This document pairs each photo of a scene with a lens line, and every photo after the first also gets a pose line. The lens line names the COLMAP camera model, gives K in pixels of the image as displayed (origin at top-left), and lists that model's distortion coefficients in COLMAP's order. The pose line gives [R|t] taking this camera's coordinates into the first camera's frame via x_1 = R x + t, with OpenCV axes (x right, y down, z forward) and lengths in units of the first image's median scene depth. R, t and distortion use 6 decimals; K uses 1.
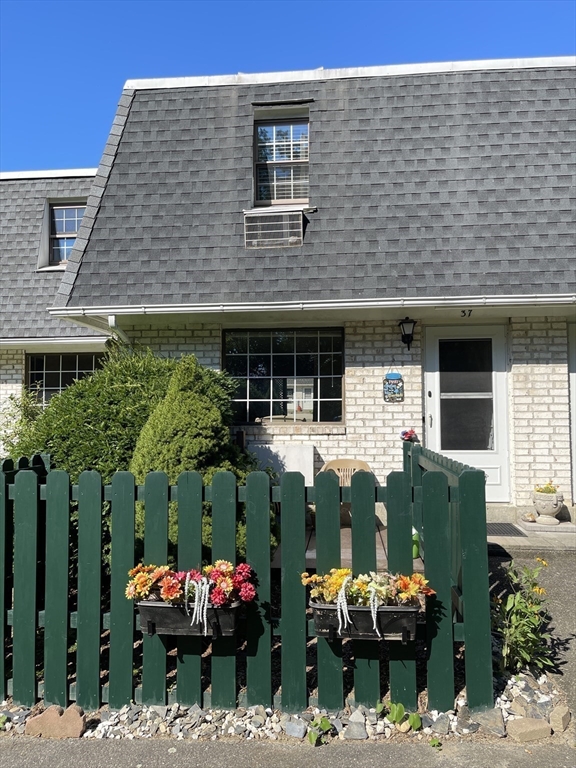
lens RADIAL K [[559.1, 0, 286.4], [0, 559.1, 386.8], [0, 0, 1]] dist [0.051696, -0.058100]
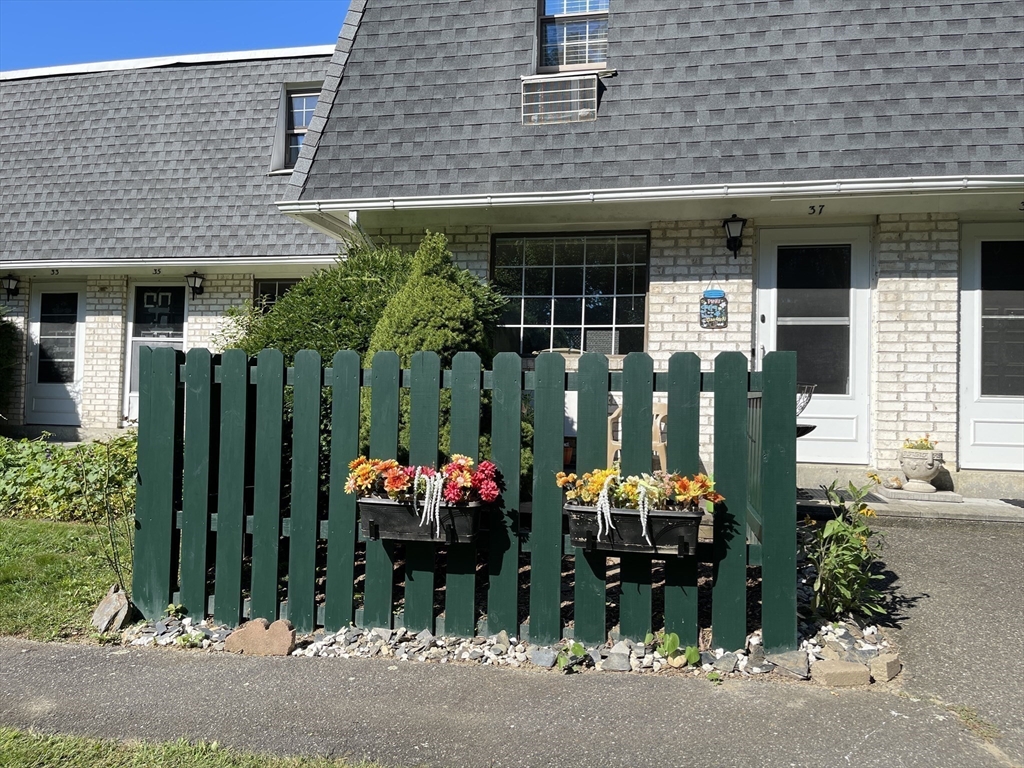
lens RADIAL K [[745.5, 0, 516.7], [0, 745.5, 375.7], [0, 0, 1]] dist [0.051696, -0.058100]
pose [[0.993995, 0.024912, -0.106551, 0.038427], [-0.023494, 0.999618, 0.014541, 0.085251], [0.106872, -0.011951, 0.994201, -0.032704]]
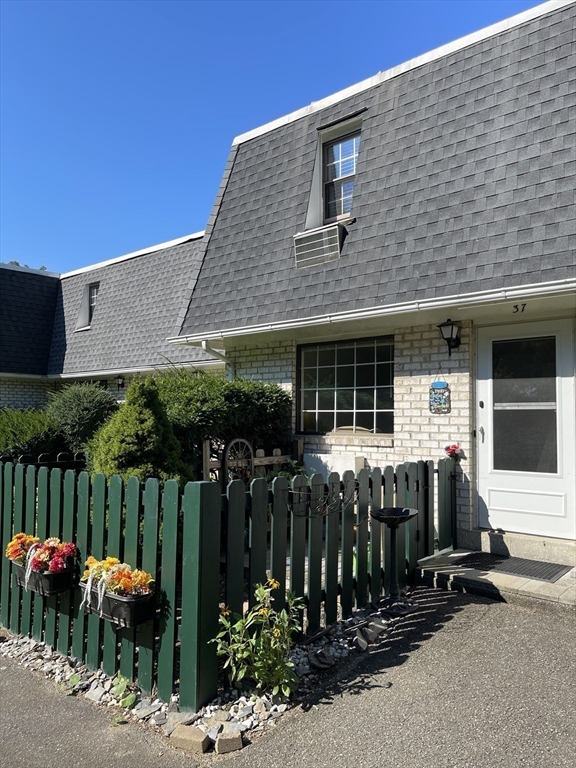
lens RADIAL K [[559.1, 0, 288.7], [0, 559.1, 388.5], [0, 0, 1]] dist [0.051696, -0.058100]
pose [[0.826937, -0.021667, -0.561878, 0.515084], [0.015637, 0.999757, -0.015539, -0.003038], [0.562078, 0.004063, 0.827074, 0.112057]]
